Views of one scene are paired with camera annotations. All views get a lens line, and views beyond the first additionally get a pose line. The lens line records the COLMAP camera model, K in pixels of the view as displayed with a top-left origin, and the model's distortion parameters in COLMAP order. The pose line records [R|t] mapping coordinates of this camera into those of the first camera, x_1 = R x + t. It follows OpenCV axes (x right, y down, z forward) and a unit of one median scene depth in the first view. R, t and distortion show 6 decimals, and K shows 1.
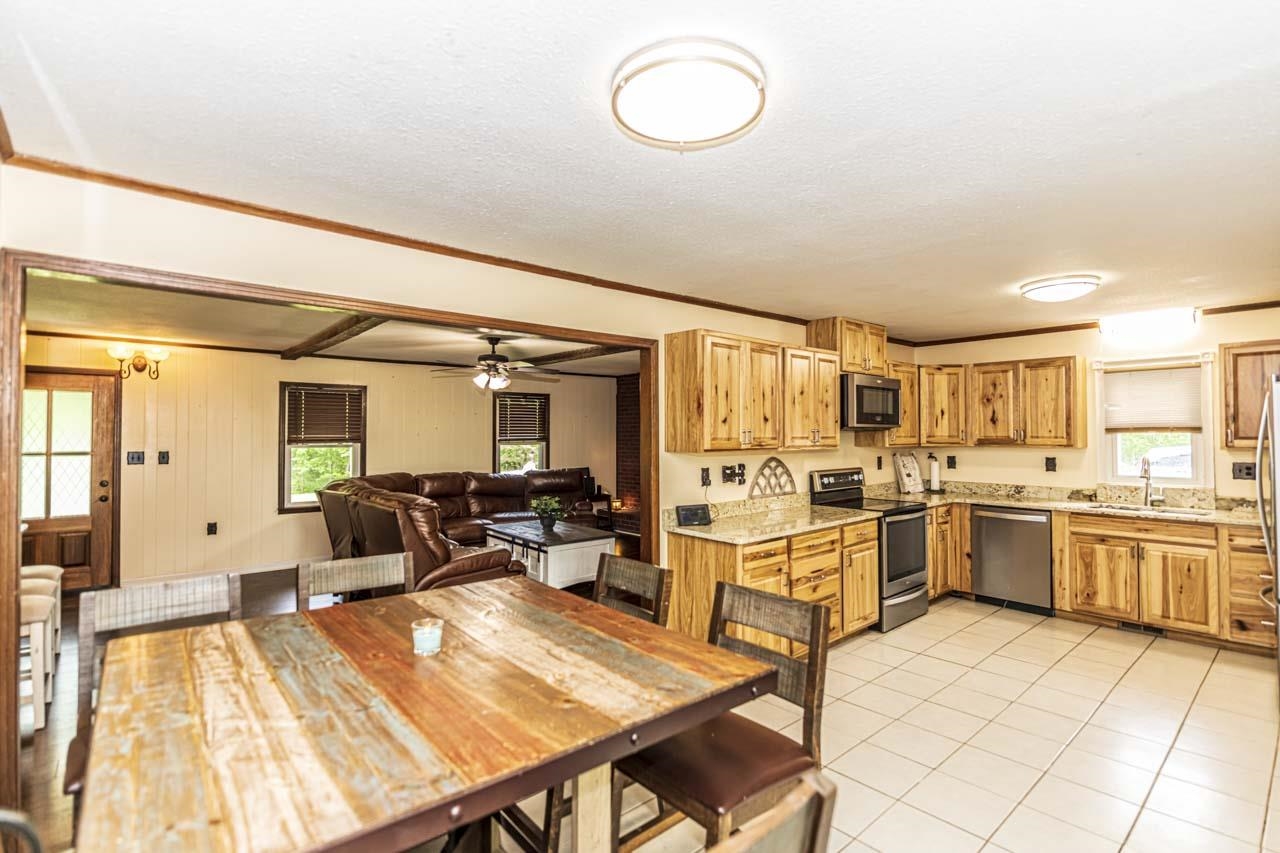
lens RADIAL K [[592.4, 0, 642.8], [0, 592.4, 421.1], [0, 0, 1]] dist [0.001166, -0.000196]
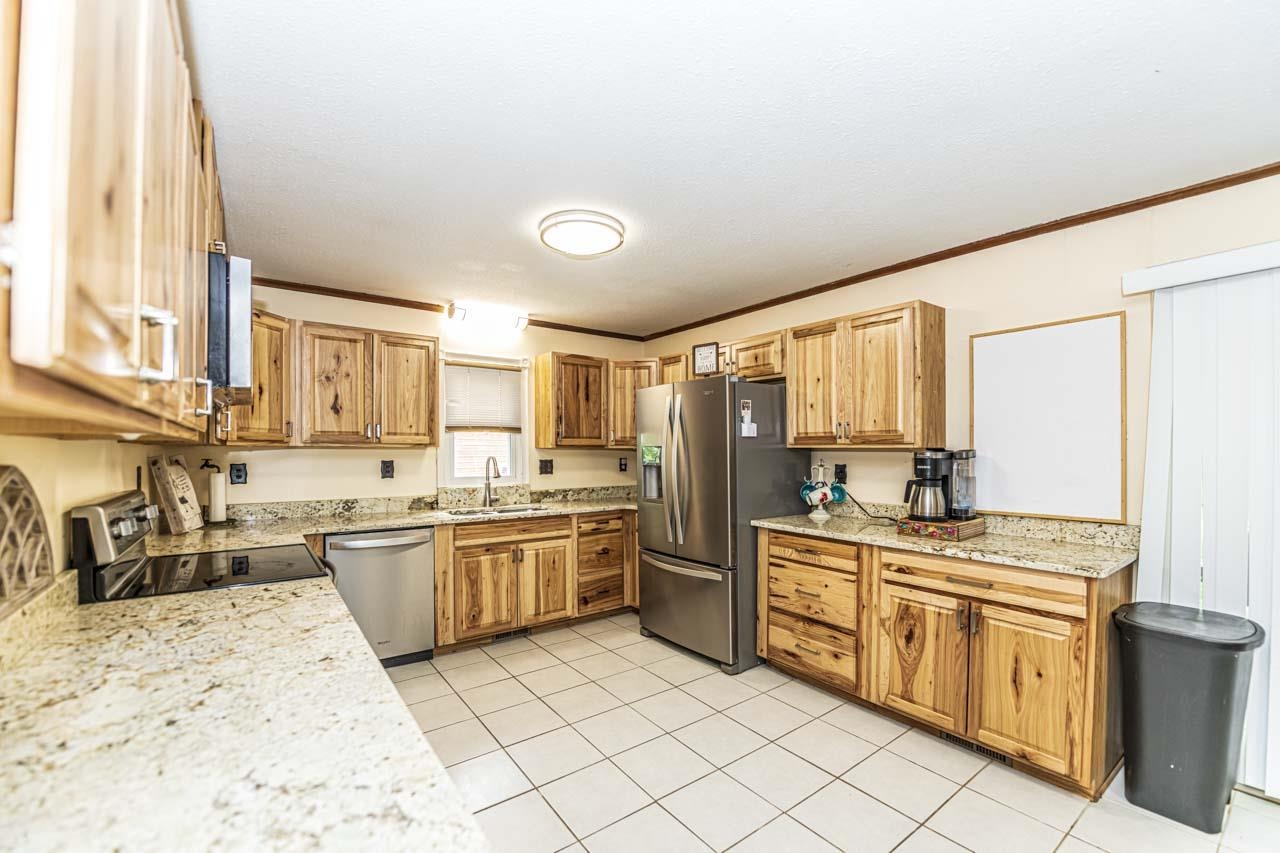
lens RADIAL K [[532.5, 0, 644.5], [0, 532.5, 449.7], [0, 0, 1]] dist [-0.006870, -0.001788]
pose [[0.073508, 0.006112, 0.997276, -0.000564], [-0.021801, 0.999752, -0.004520, 0.045874], [-0.997056, -0.021409, 0.073623, 0.652344]]
